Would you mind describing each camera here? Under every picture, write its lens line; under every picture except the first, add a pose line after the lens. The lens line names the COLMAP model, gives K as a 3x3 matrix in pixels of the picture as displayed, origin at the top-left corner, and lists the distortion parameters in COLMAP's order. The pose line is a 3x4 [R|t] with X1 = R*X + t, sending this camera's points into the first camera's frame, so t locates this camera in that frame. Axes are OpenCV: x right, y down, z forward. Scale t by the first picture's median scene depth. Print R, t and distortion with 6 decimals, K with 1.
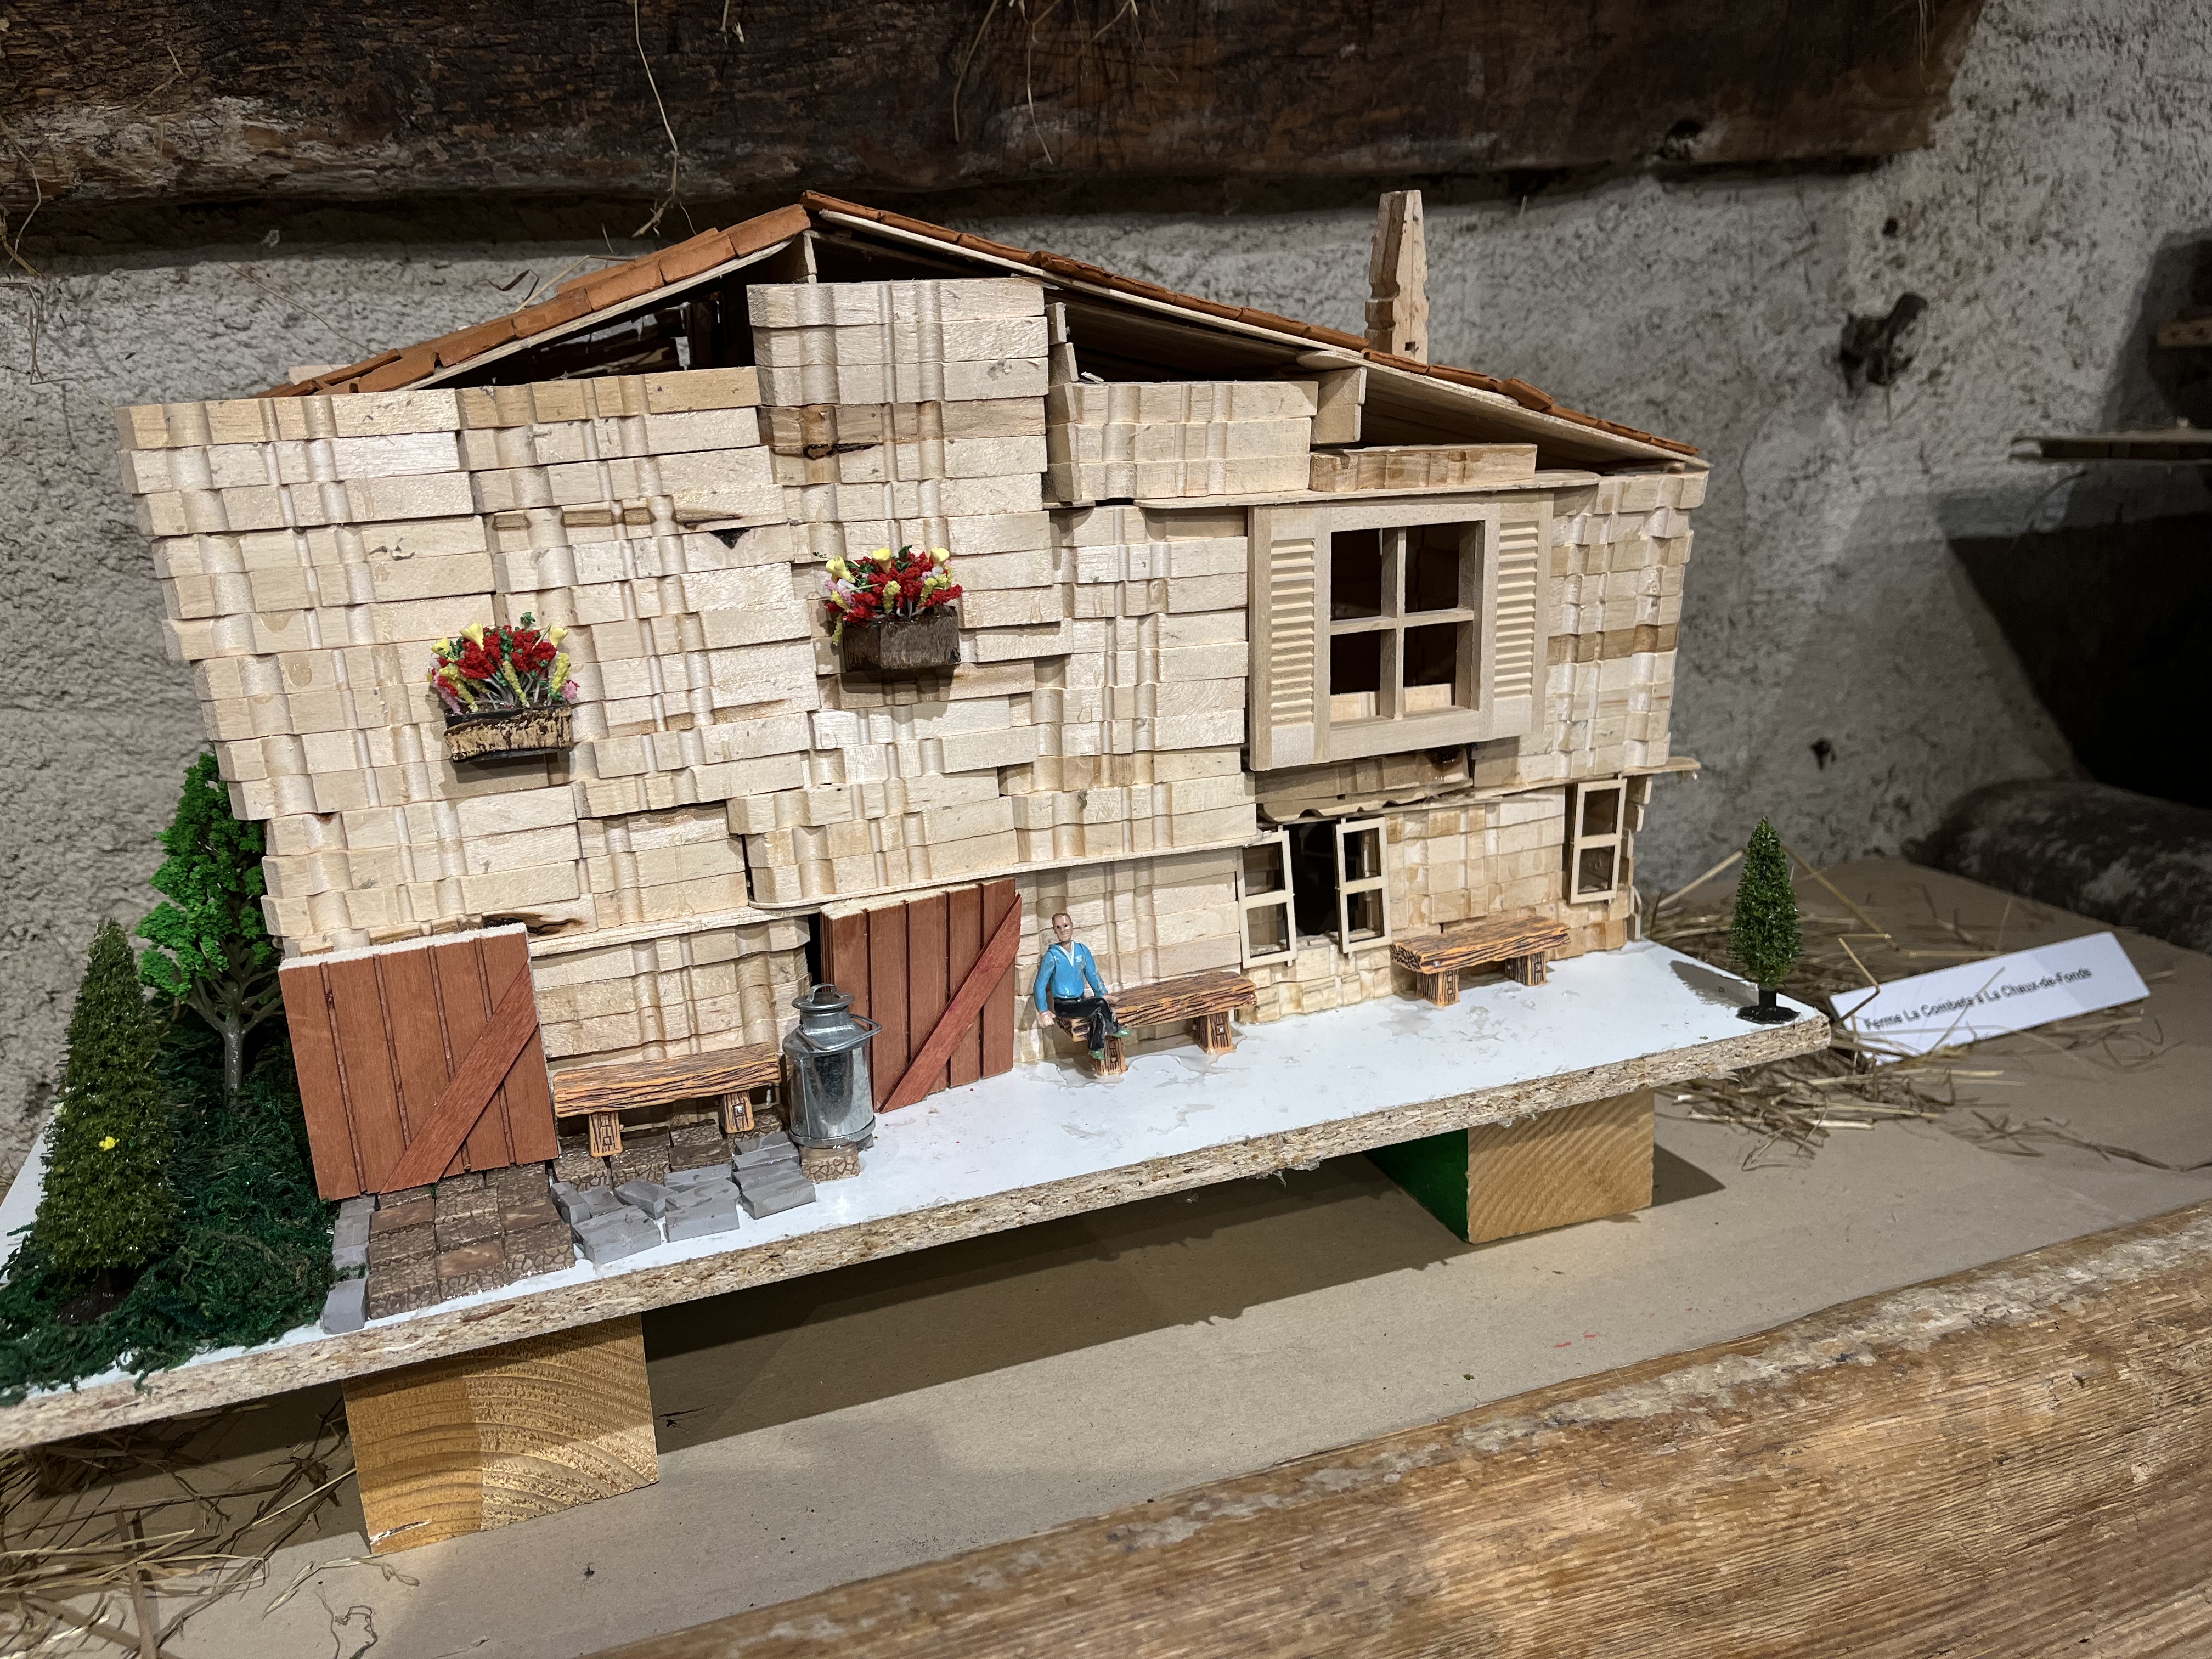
lens RADIAL K [[1645.9, 0, 1106.0], [0, 1645.9, 829.5], [0, 0, 1]] dist [0.086565, -0.117817]
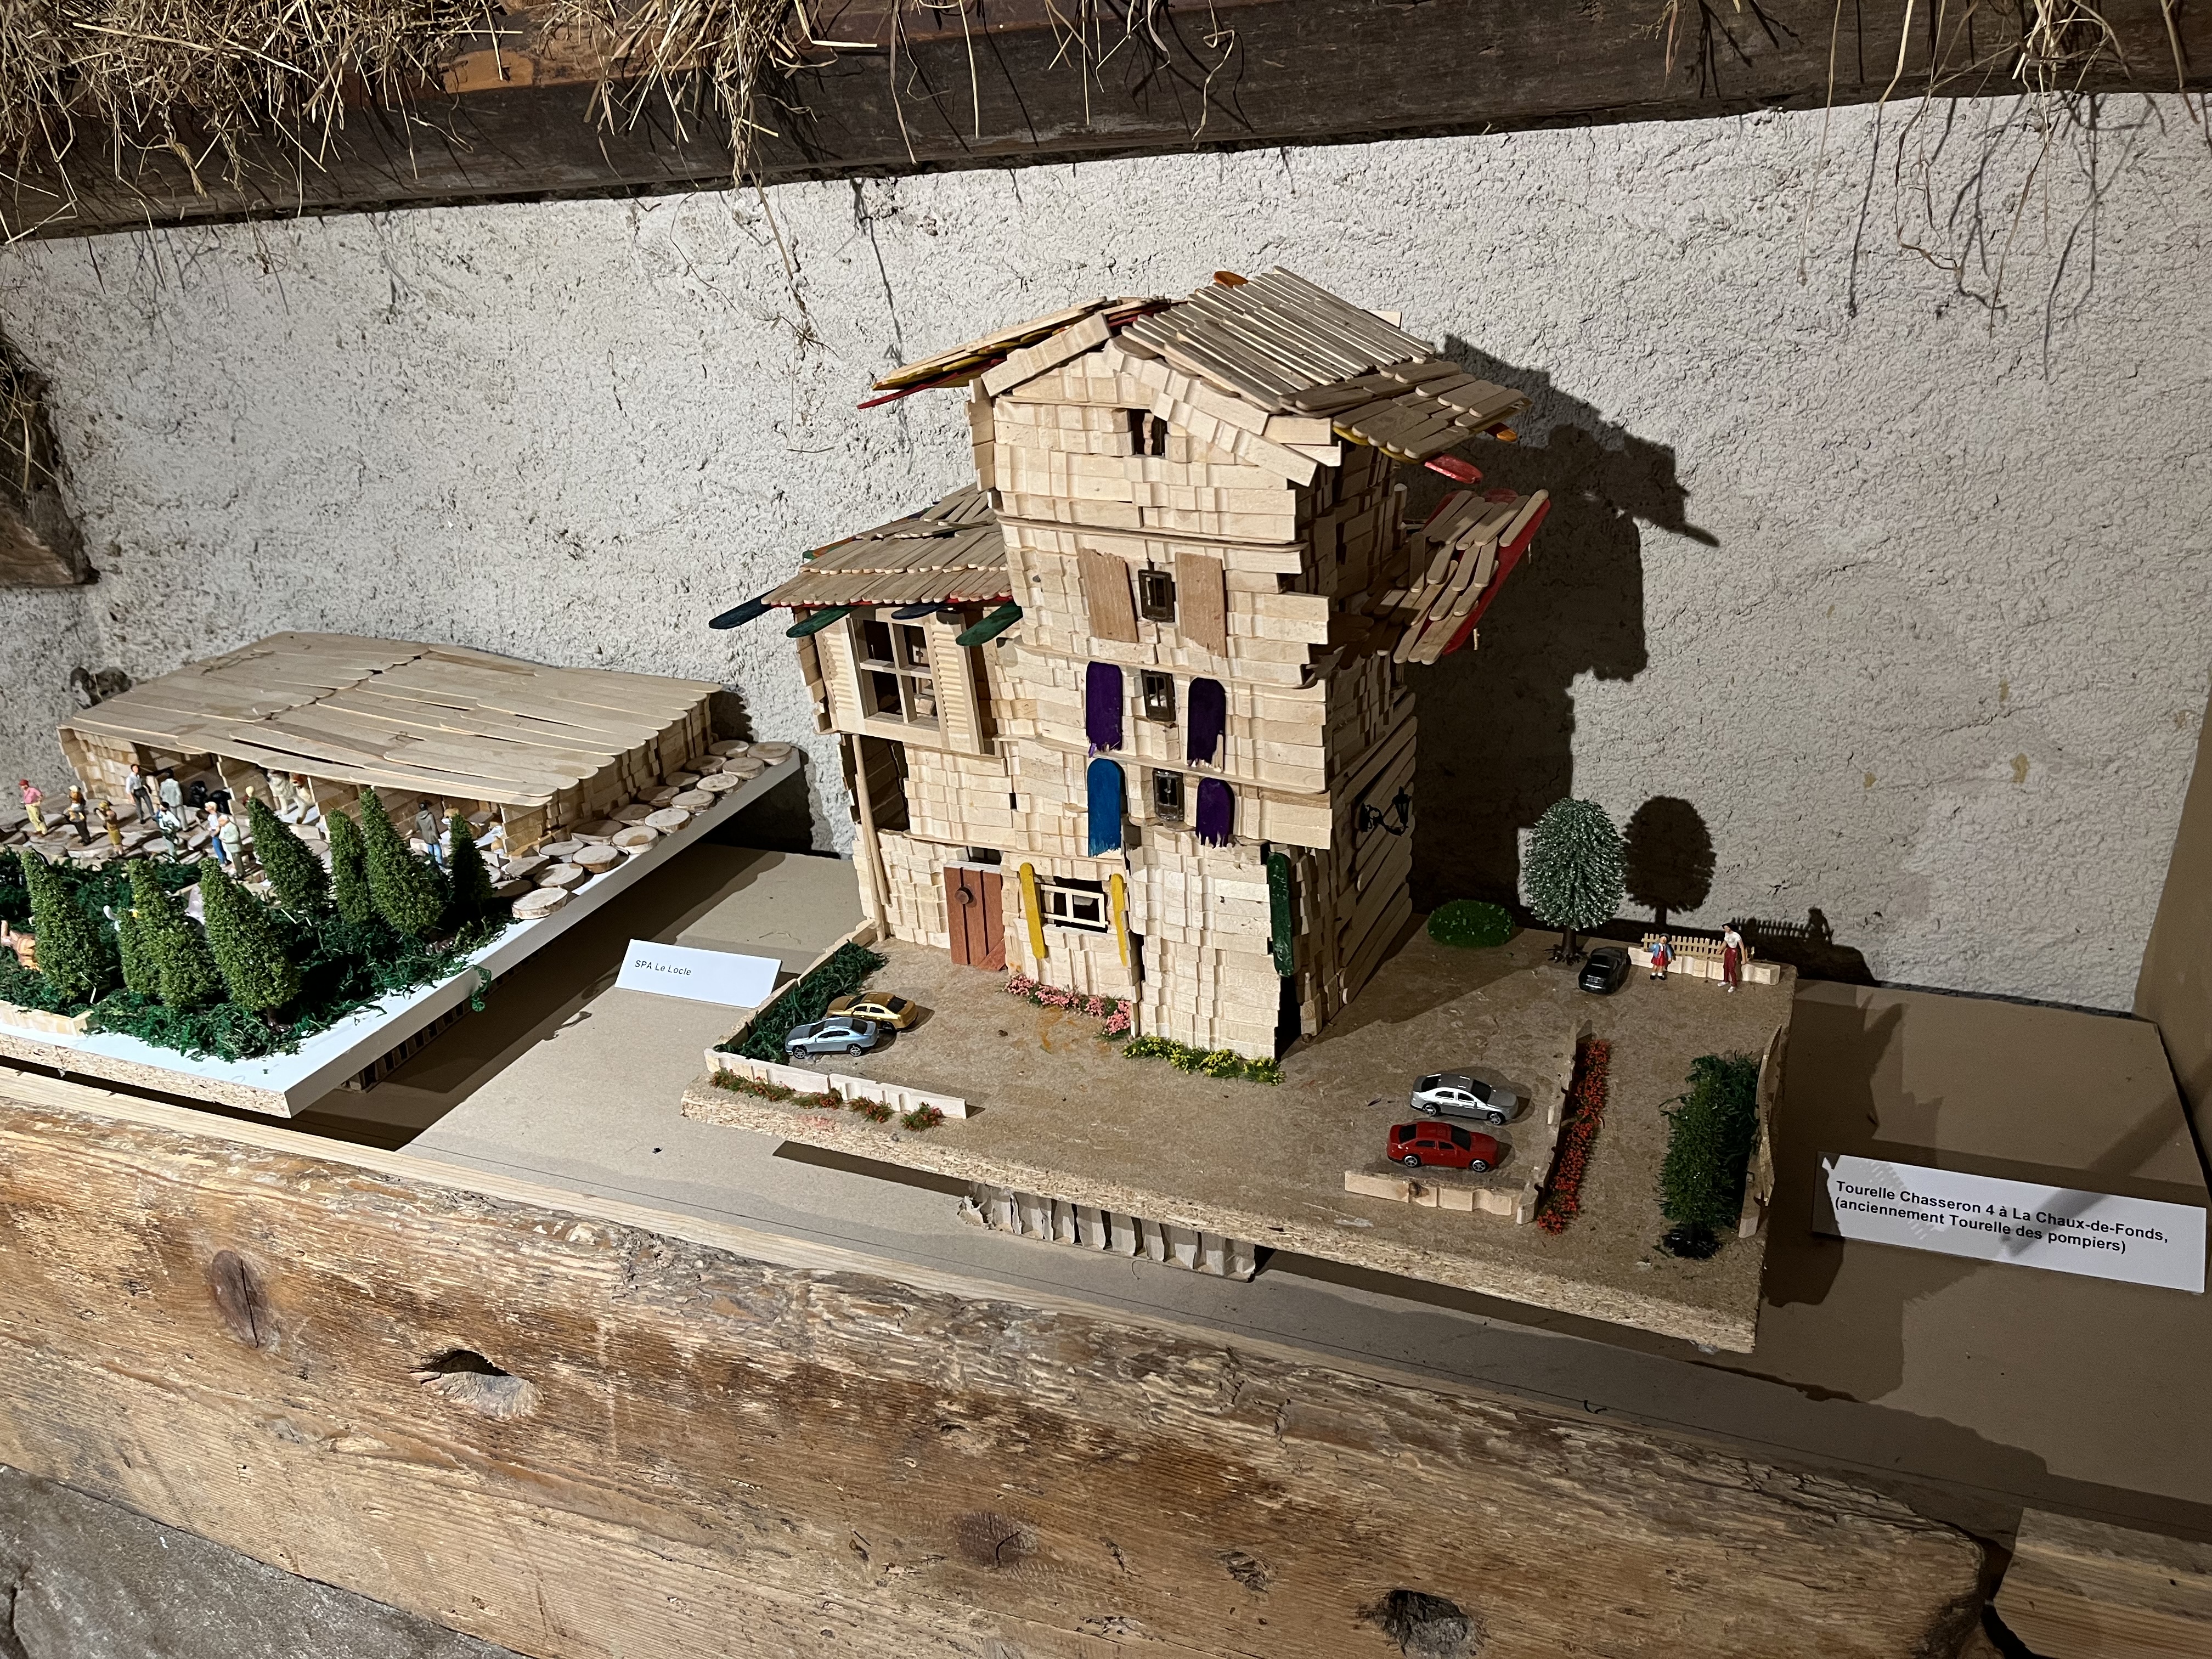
lens RADIAL K [[1645.9, 0, 1106.0], [0, 1645.9, 829.5], [0, 0, 1]] dist [0.086565, -0.117817]
pose [[0.717390, 0.285499, -0.635485, 2.670410], [-0.143511, 0.953170, 0.266216, -0.877521], [0.681730, -0.099782, 0.724767, 0.574089]]
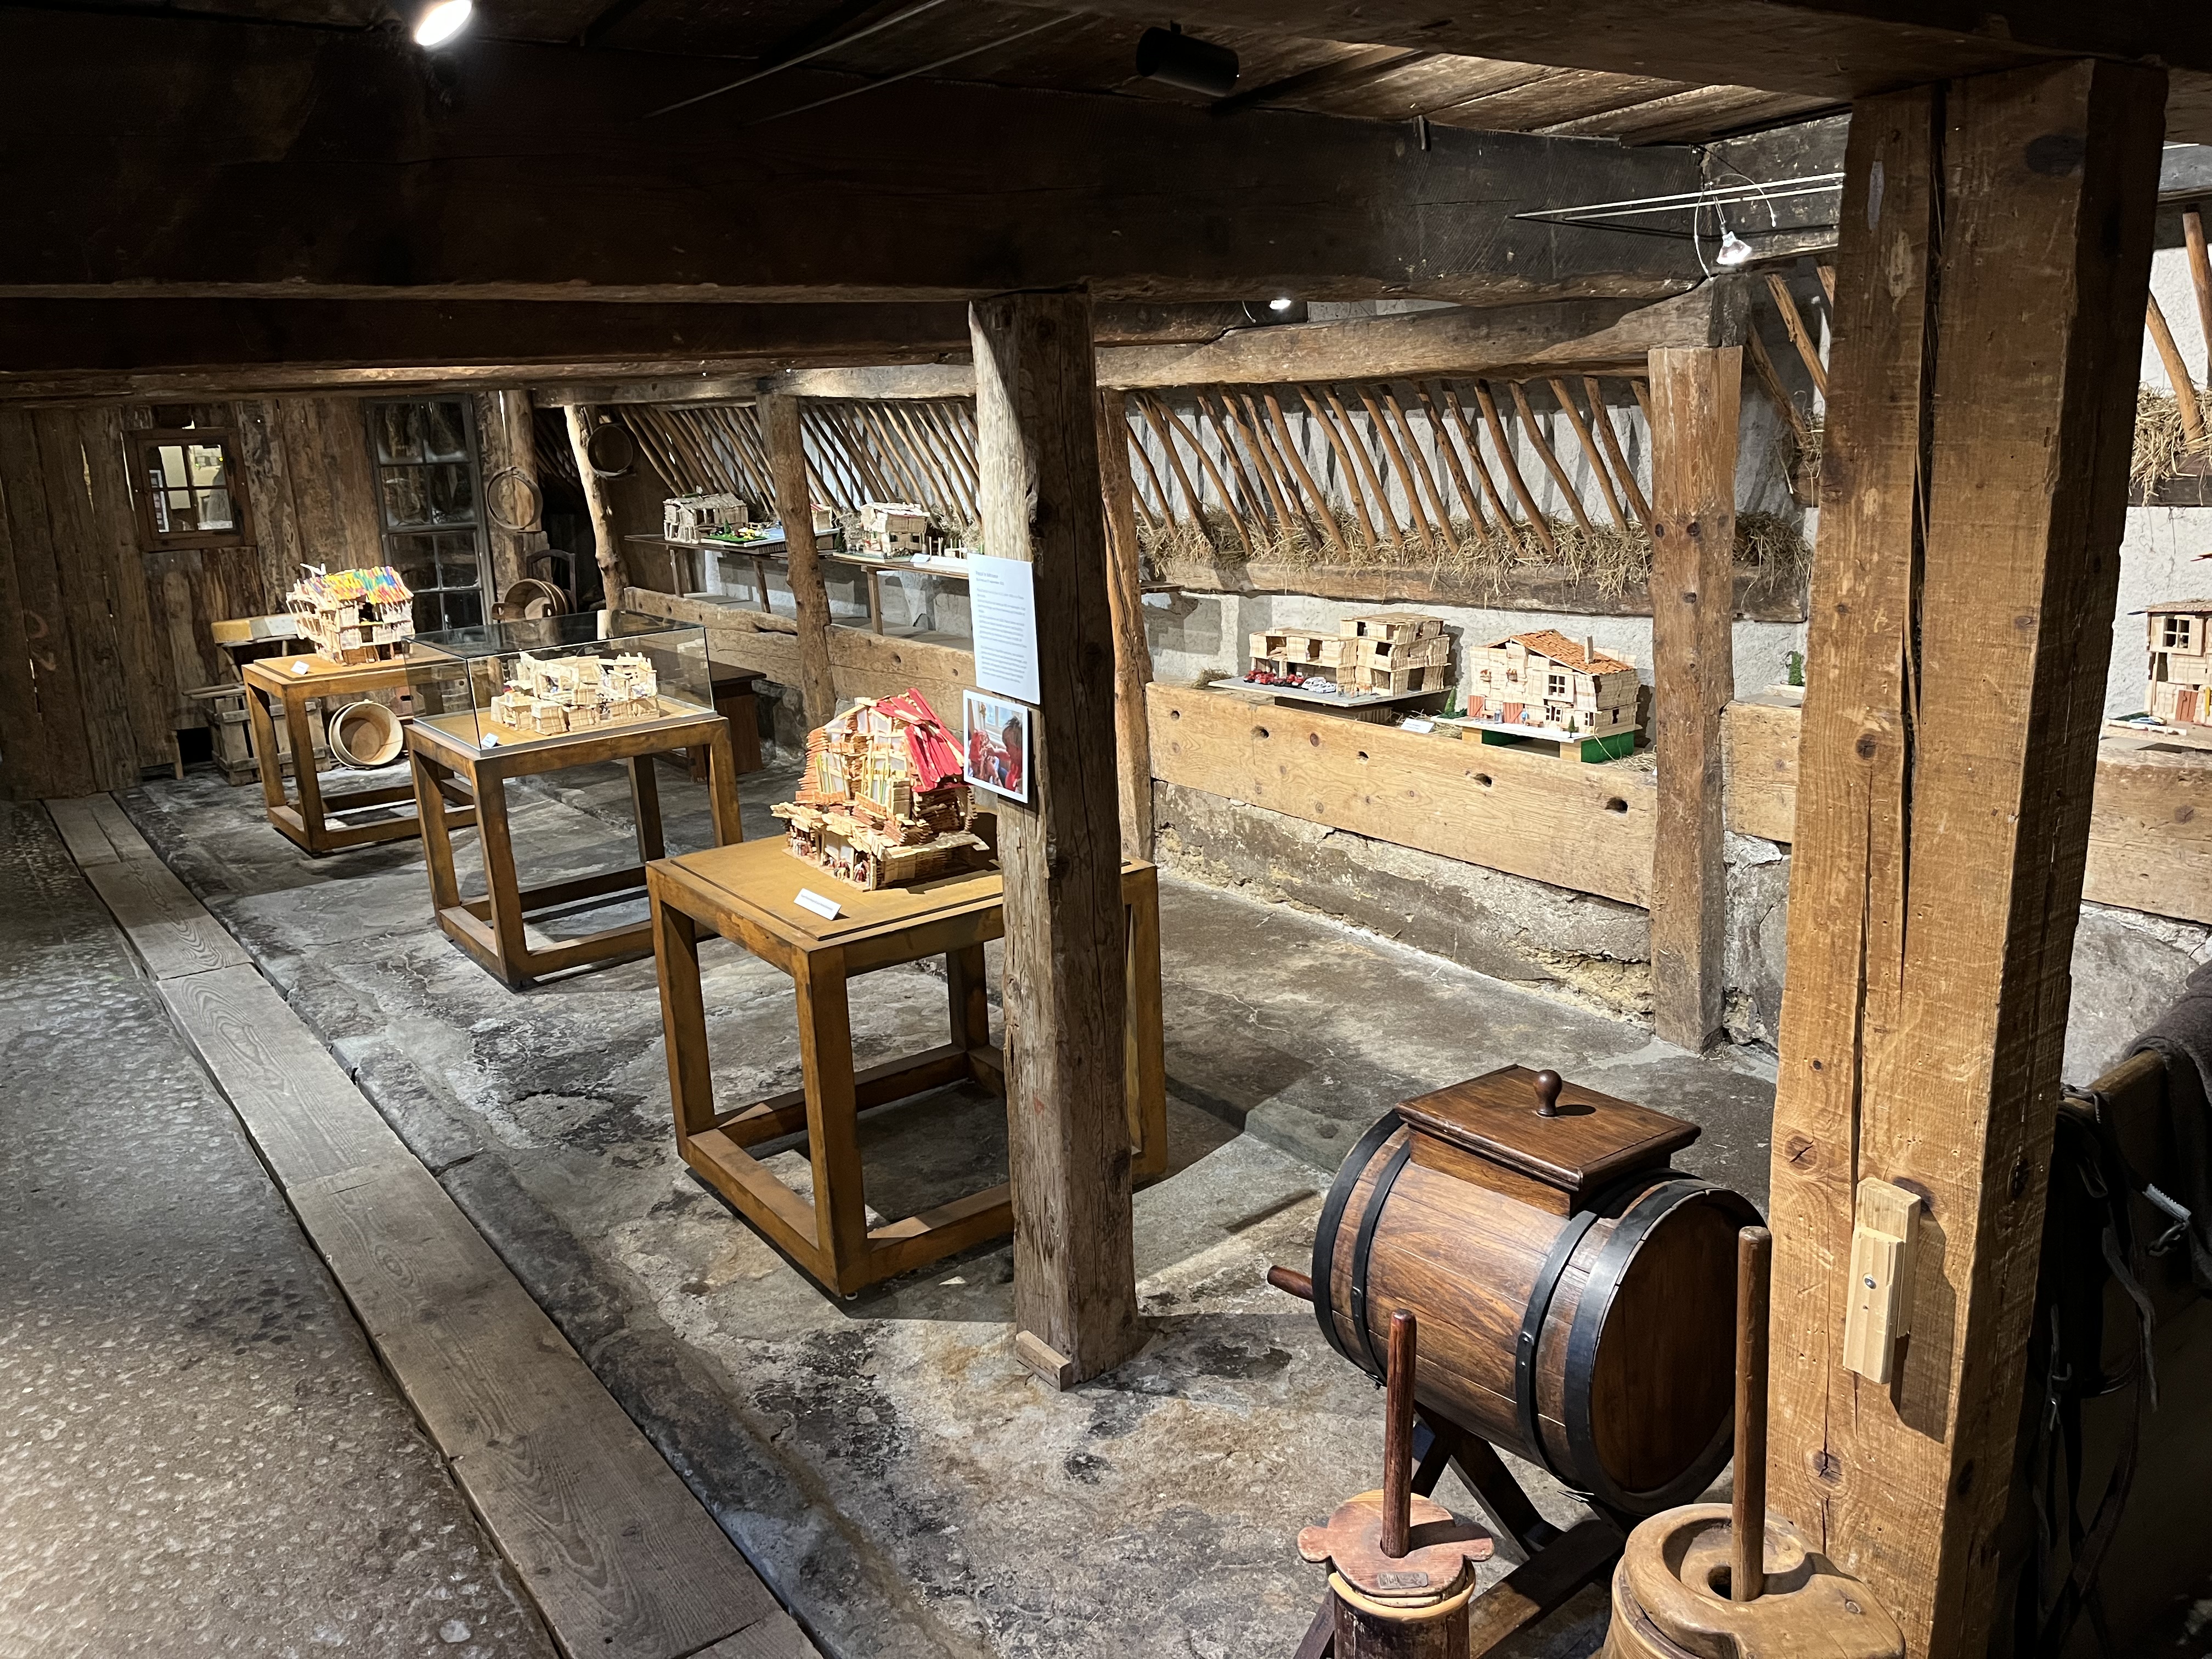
lens RADIAL K [[1645.9, 0, 1106.0], [0, 1645.9, 829.5], [0, 0, 1]] dist [0.086565, -0.117817]
pose [[0.243089, 0.262796, -0.933727, 5.252496], [-0.225232, 0.951584, 0.209184, -0.460246], [0.943493, 0.159455, 0.290509, -2.415144]]
